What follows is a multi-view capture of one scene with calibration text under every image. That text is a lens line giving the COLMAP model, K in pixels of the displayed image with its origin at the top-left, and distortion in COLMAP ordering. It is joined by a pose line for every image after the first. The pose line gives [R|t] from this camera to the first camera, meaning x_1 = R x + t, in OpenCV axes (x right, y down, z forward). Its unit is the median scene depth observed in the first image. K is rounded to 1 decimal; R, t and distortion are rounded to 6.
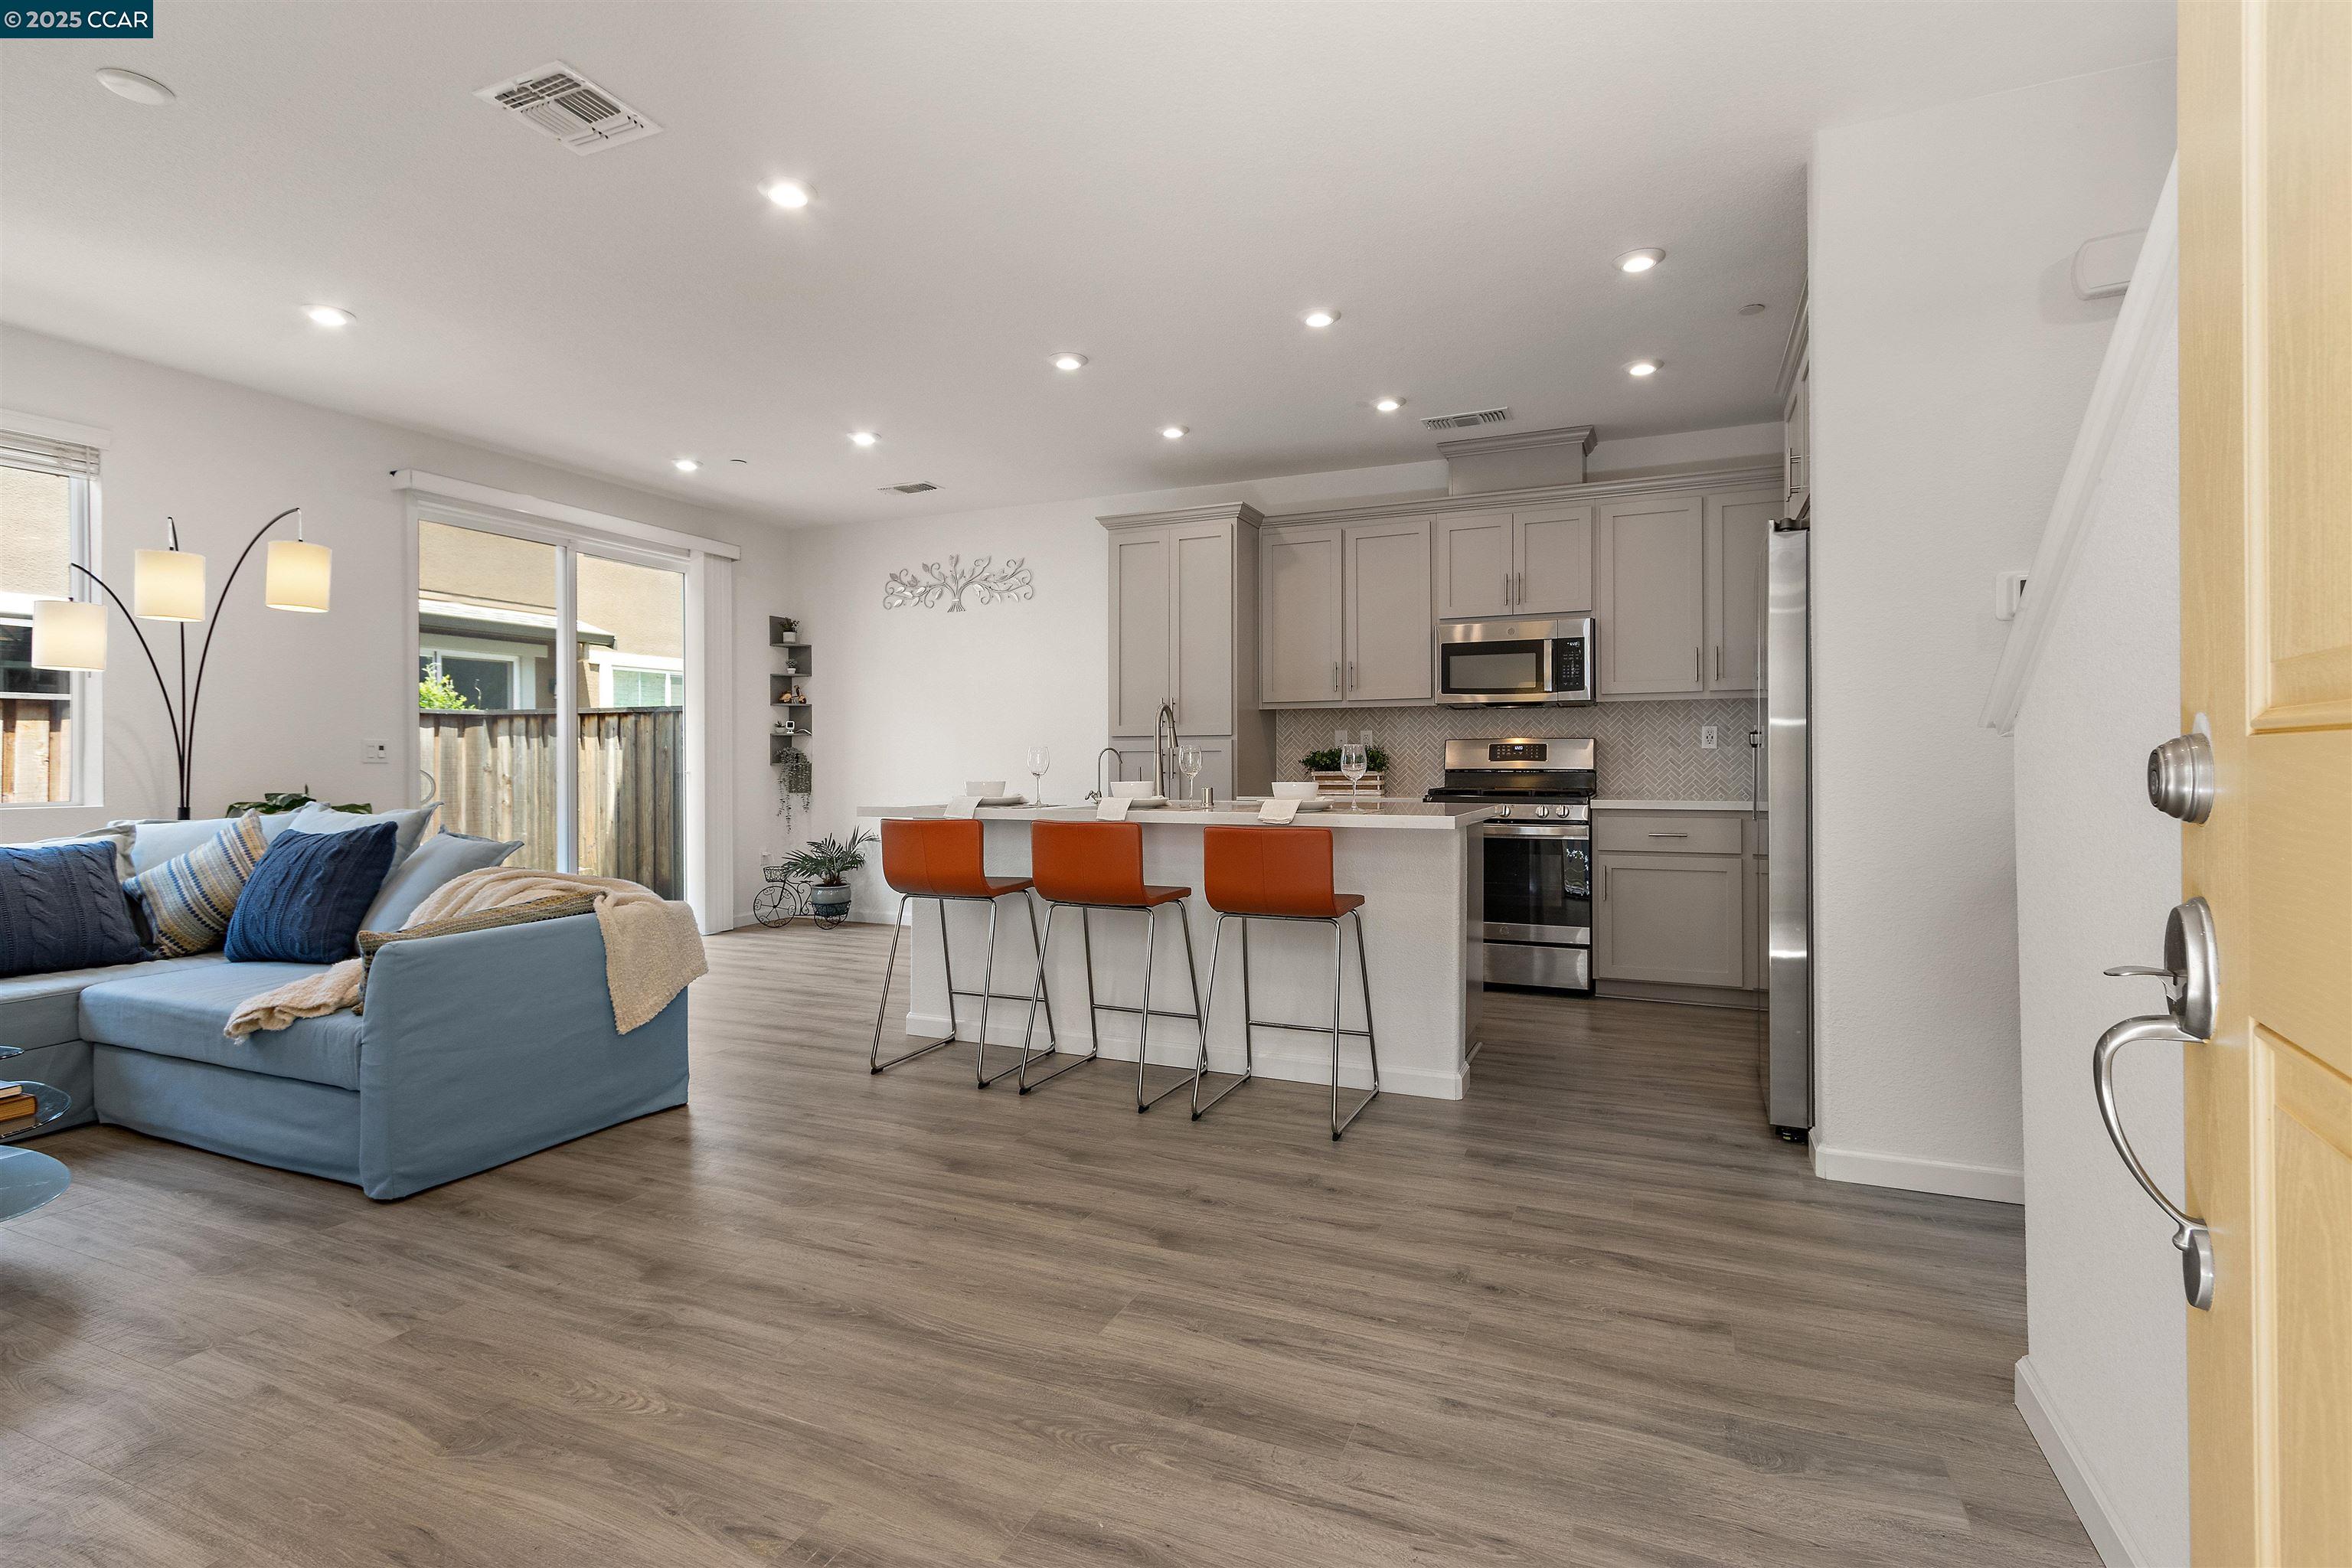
lens RADIAL K [[1092.4, 0, 1181.2], [0, 1092.4, 753.2], [0, 0, 1]] dist [0.002795, -0.001115]
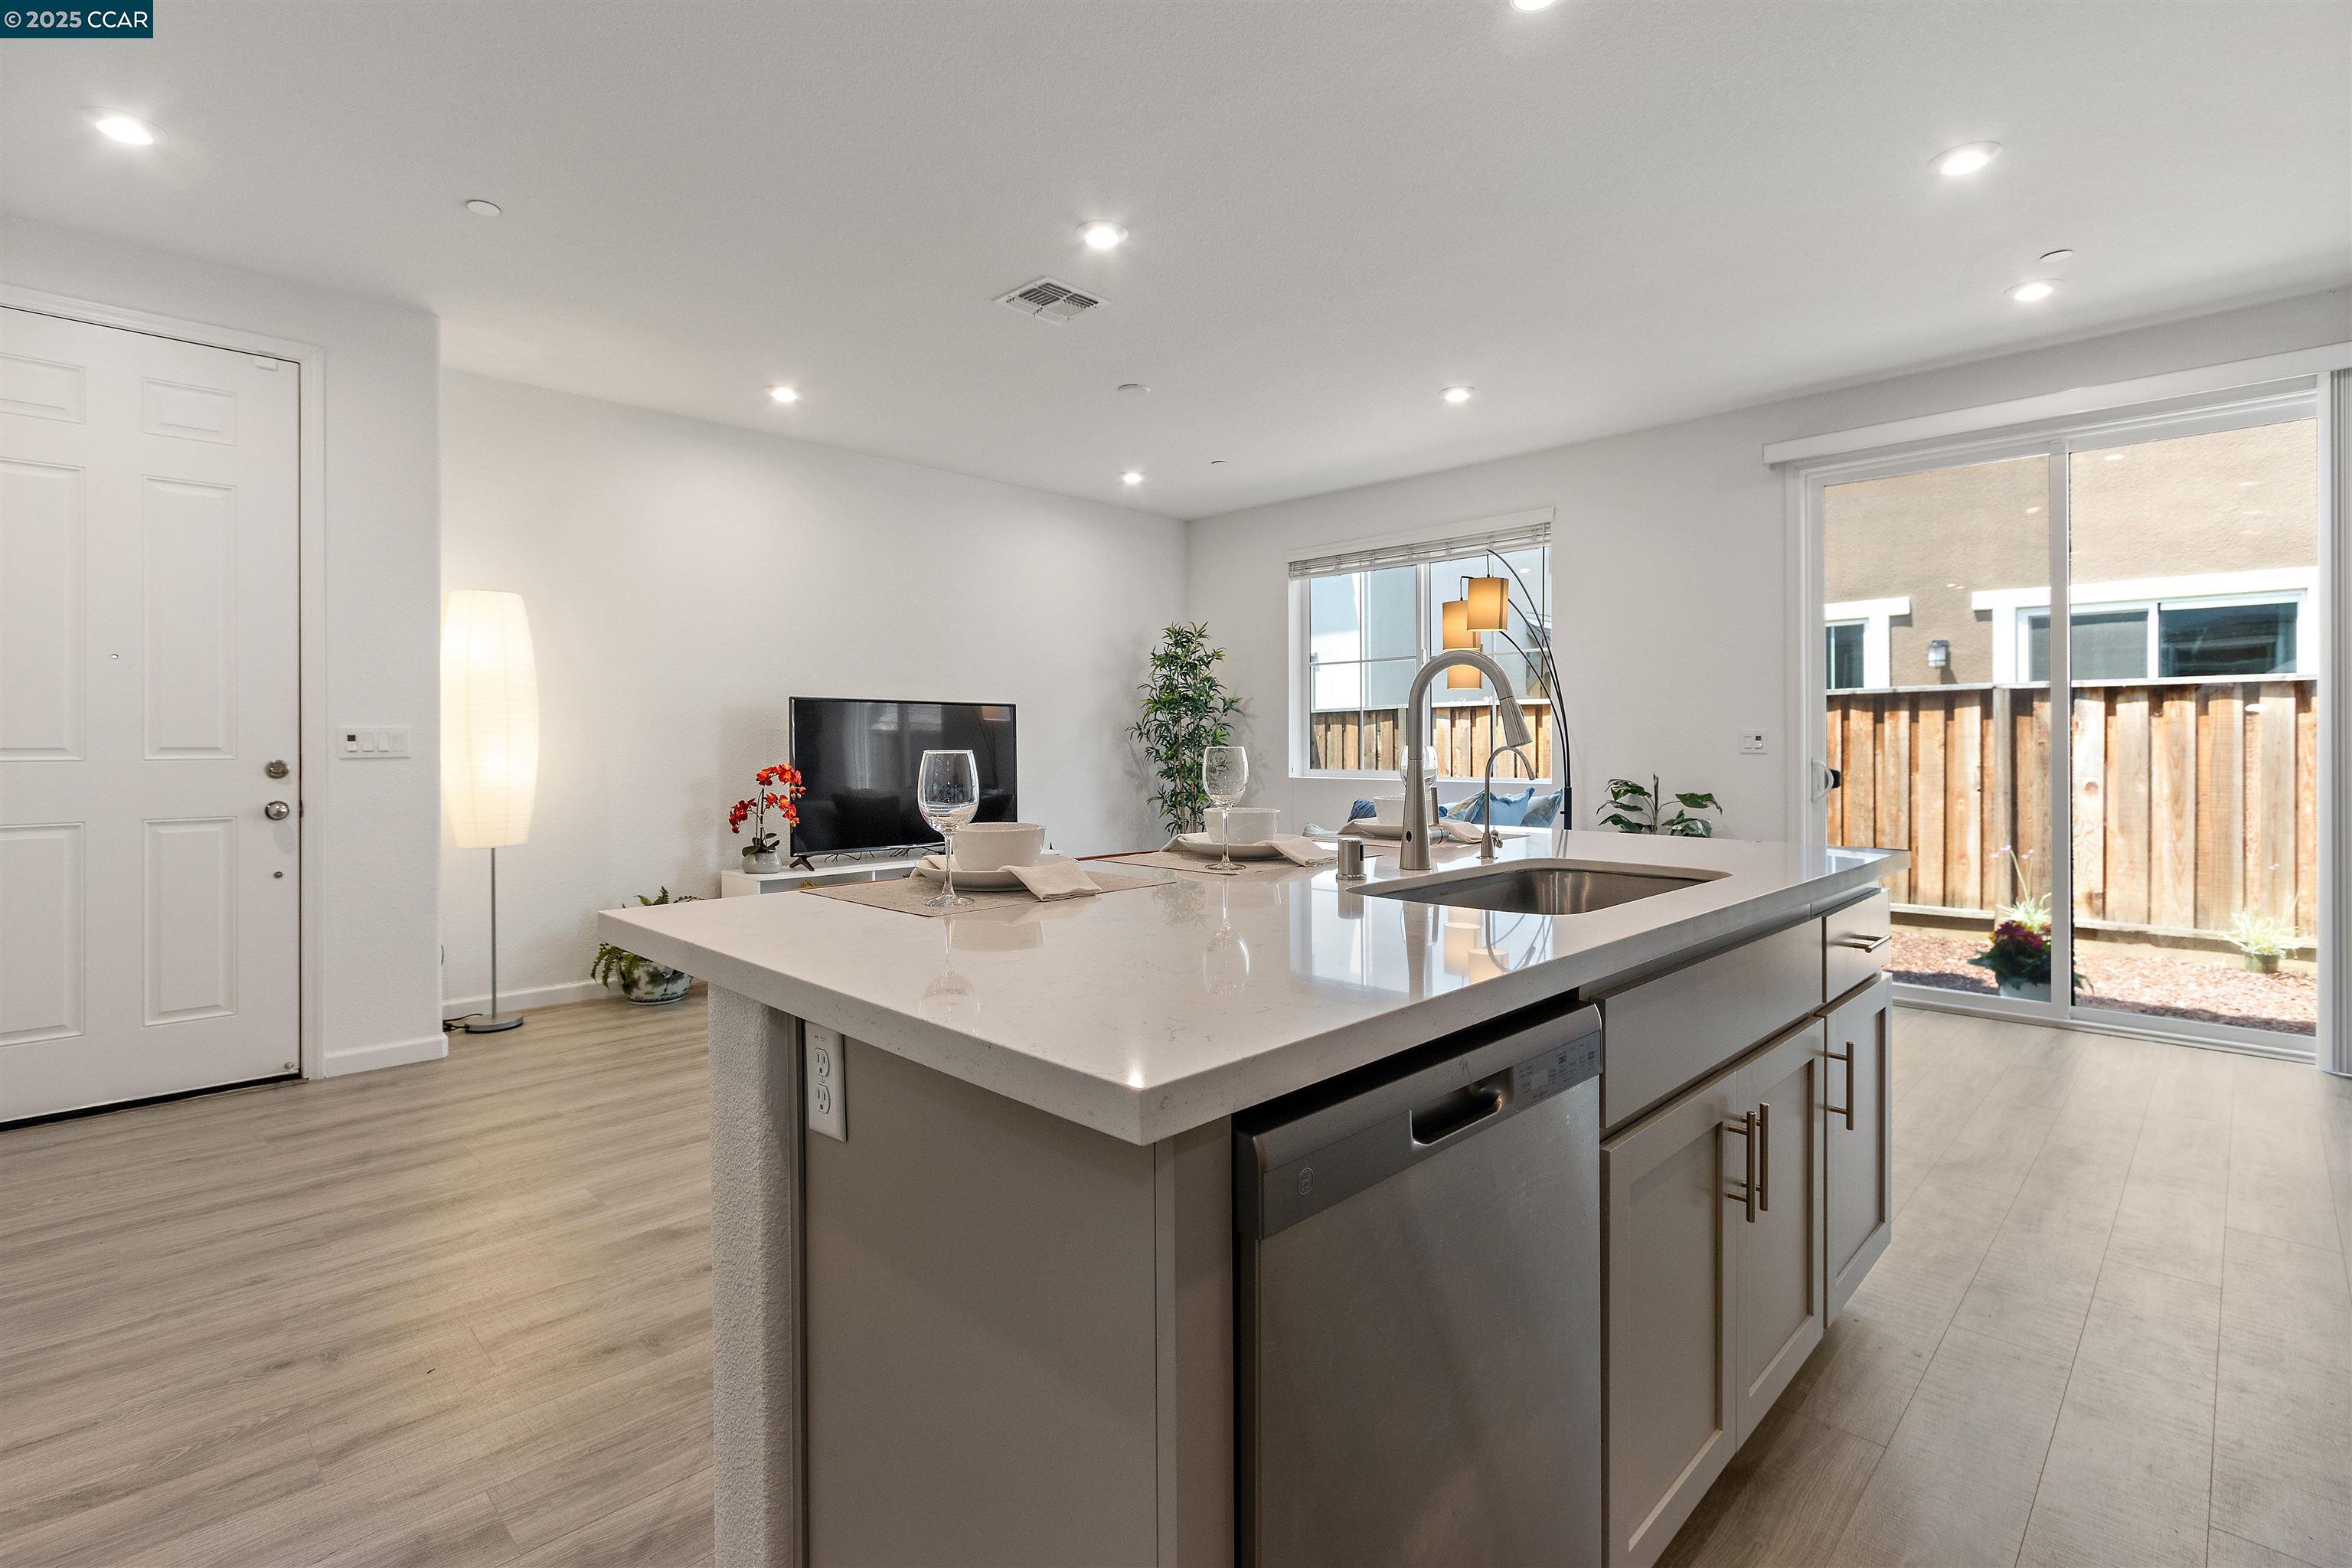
lens RADIAL K [[1089.0, 0, 1181.8], [0, 1089.0, 742.1], [0, 0, 1]] dist [0.002473, -0.000303]
pose [[-0.359639, 0.004297, -0.933082, 0.359167], [0.011875, 0.999929, 0.000028, -0.006978], [0.933016, -0.011070, -0.359664, 0.849091]]
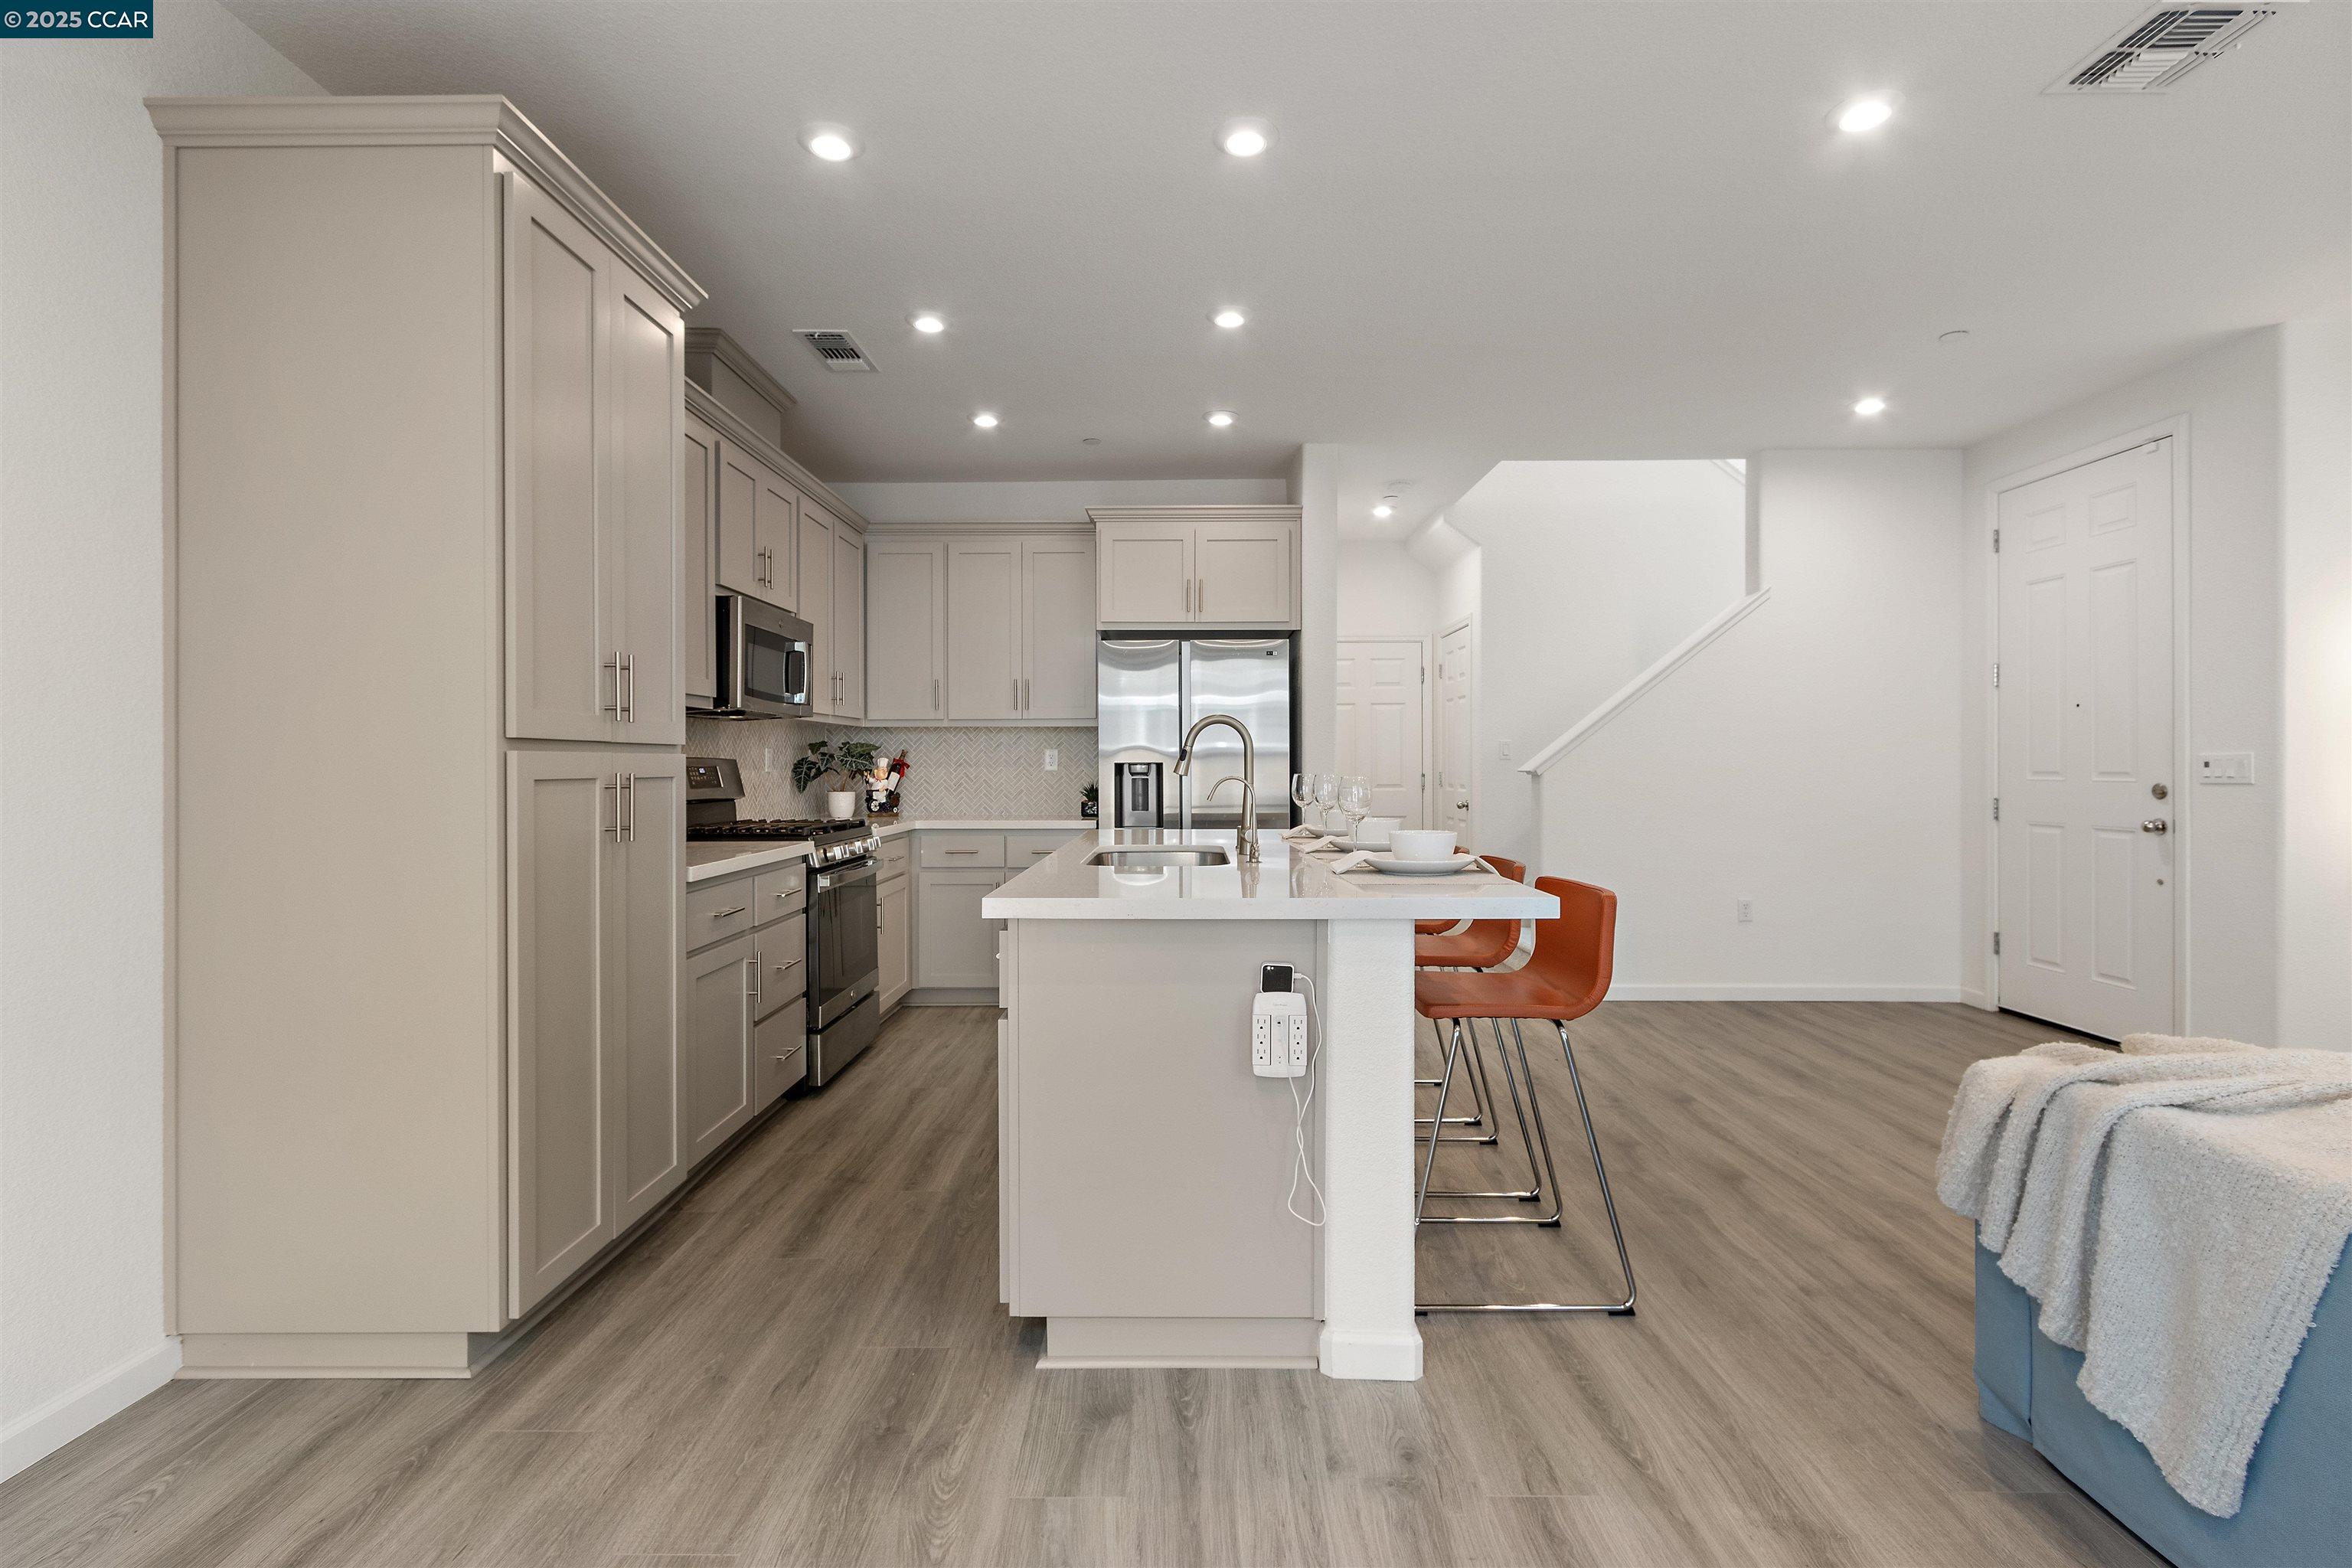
lens RADIAL K [[1087.9, 0, 1169.4], [0, 1087.9, 764.2], [0, 0, 1]] dist [0.001690, -0.001592]
pose [[-0.392885, 0.005495, 0.919571, -0.529087], [-0.006073, 0.999945, -0.008569, -0.005202], [-0.919568, -0.008951, -0.392830, 1.055426]]
